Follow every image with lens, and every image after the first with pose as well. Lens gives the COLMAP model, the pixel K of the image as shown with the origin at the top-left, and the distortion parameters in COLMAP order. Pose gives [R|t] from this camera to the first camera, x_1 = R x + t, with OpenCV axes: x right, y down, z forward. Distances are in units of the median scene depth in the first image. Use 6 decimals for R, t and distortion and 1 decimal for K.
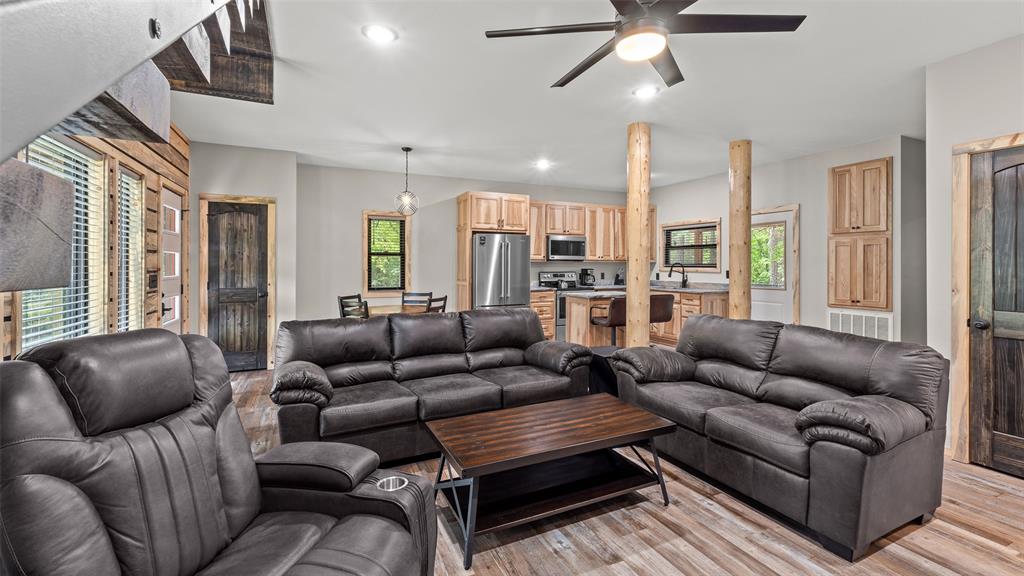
lens RADIAL K [[431.2, 0, 517.1], [0, 431.2, 269.4], [0, 0, 1]] dist [-0.000117, -0.000017]
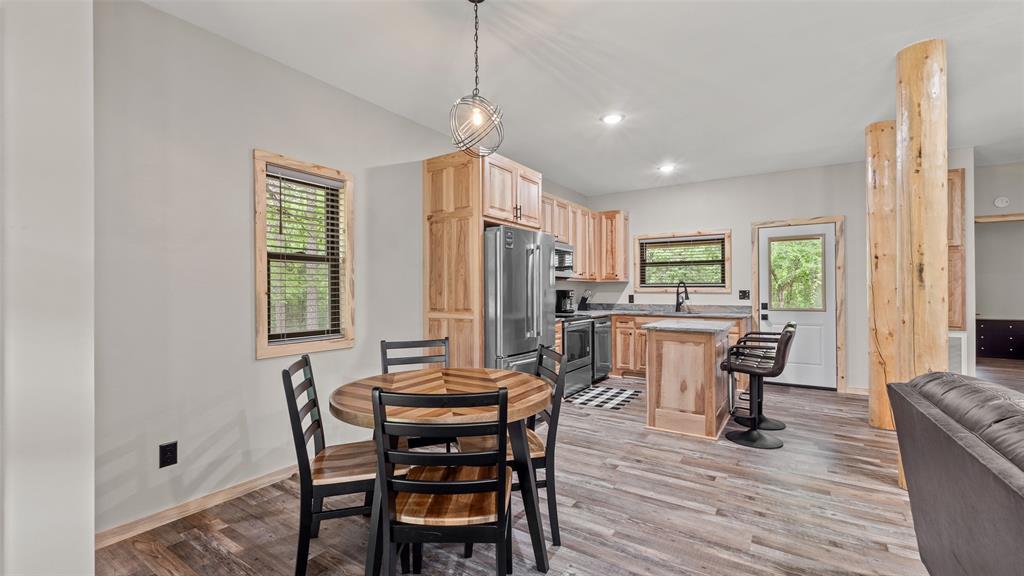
lens RADIAL K [[423.3, 0, 512.5], [0, 423.3, 292.7], [0, 0, 1]] dist [0.001526, 0.000105]
pose [[0.862619, -0.008198, 0.505788, -0.294759], [0.009851, 0.999951, -0.000593, 0.003131], [-0.505759, 0.005494, 0.862657, 0.439979]]
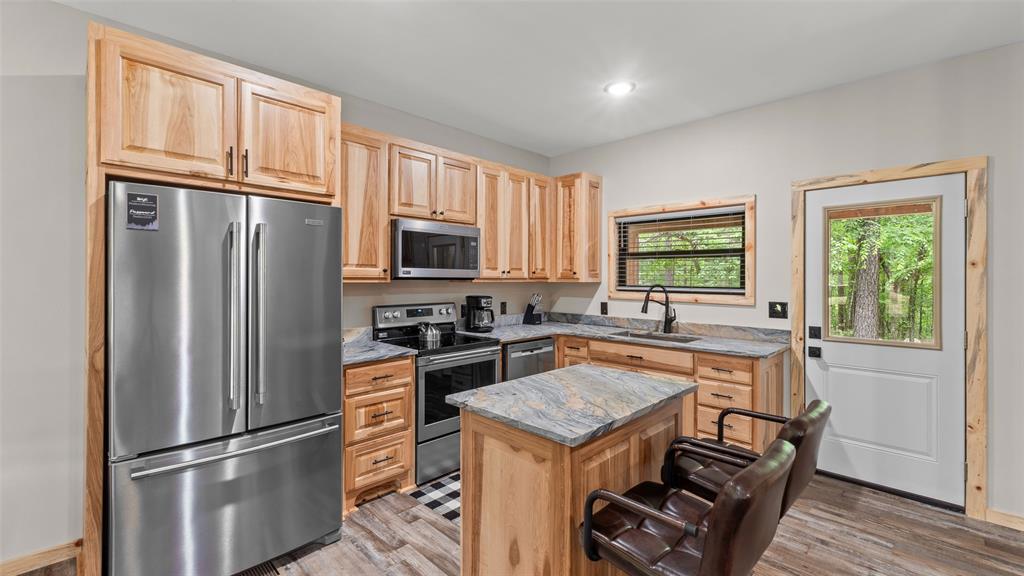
lens RADIAL K [[428.3, 0, 512.2], [0, 428.3, 283.3], [0, 0, 1]] dist [0.001990, 0.000123]
pose [[0.941708, -0.002640, 0.336421, 0.038507], [0.001366, 0.999991, 0.004021, -0.018287], [-0.336428, -0.003327, 0.941703, 0.562414]]
